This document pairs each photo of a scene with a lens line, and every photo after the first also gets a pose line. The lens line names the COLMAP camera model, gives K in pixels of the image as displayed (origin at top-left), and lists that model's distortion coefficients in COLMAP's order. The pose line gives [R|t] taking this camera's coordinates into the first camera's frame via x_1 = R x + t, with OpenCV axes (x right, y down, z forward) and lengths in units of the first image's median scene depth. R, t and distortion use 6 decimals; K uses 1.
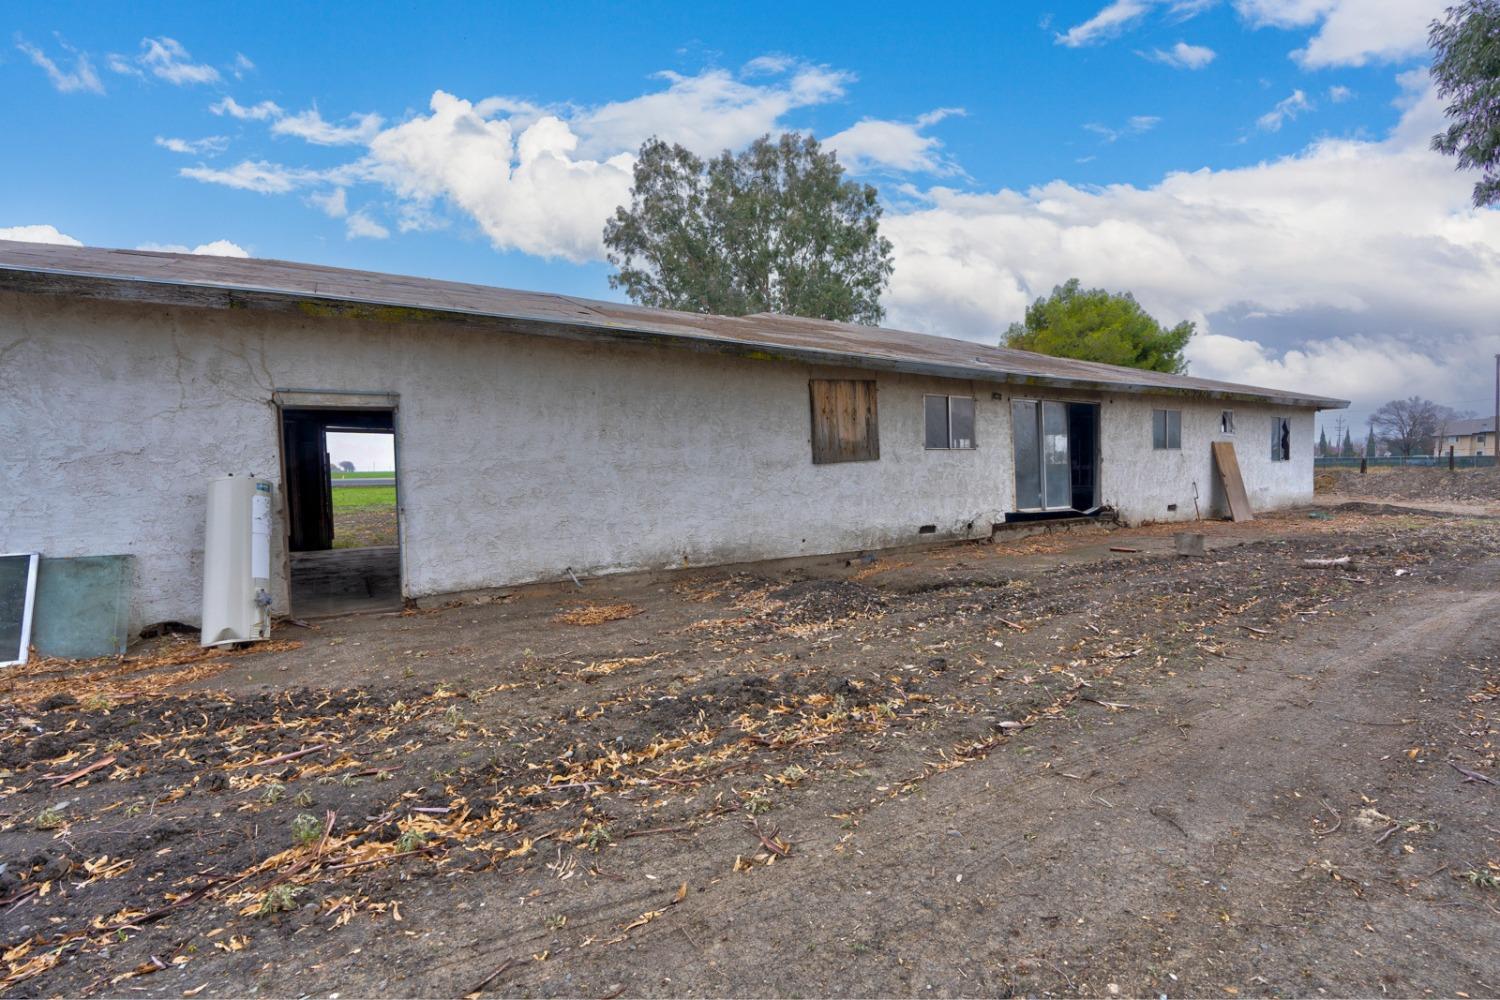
lens RADIAL K [[684.7, 0, 760.8], [0, 684.7, 500.6], [0, 0, 1]] dist [-0.003285, -0.000169]
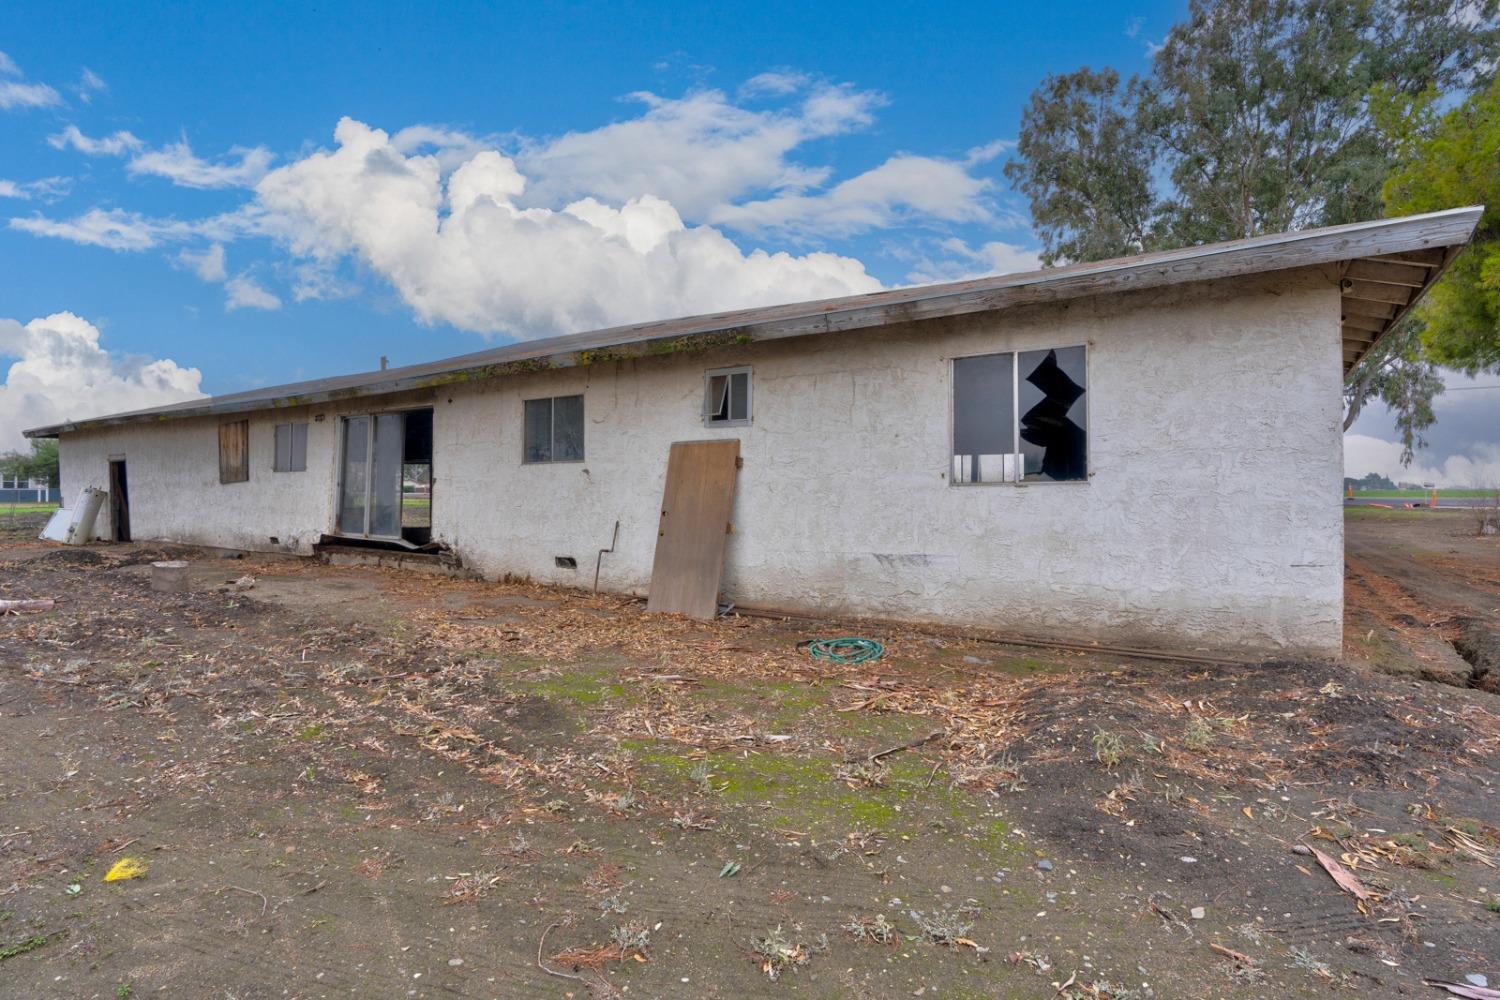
lens RADIAL K [[728.3, 0, 747.4], [0, 728.3, 499.8], [0, 0, 1]] dist [-0.003307, -0.000078]
pose [[0.410728, 0.023913, -0.911444, 1.703247], [-0.052631, 0.998611, 0.002483, -0.072603], [0.910237, 0.046951, 0.411416, 1.224759]]
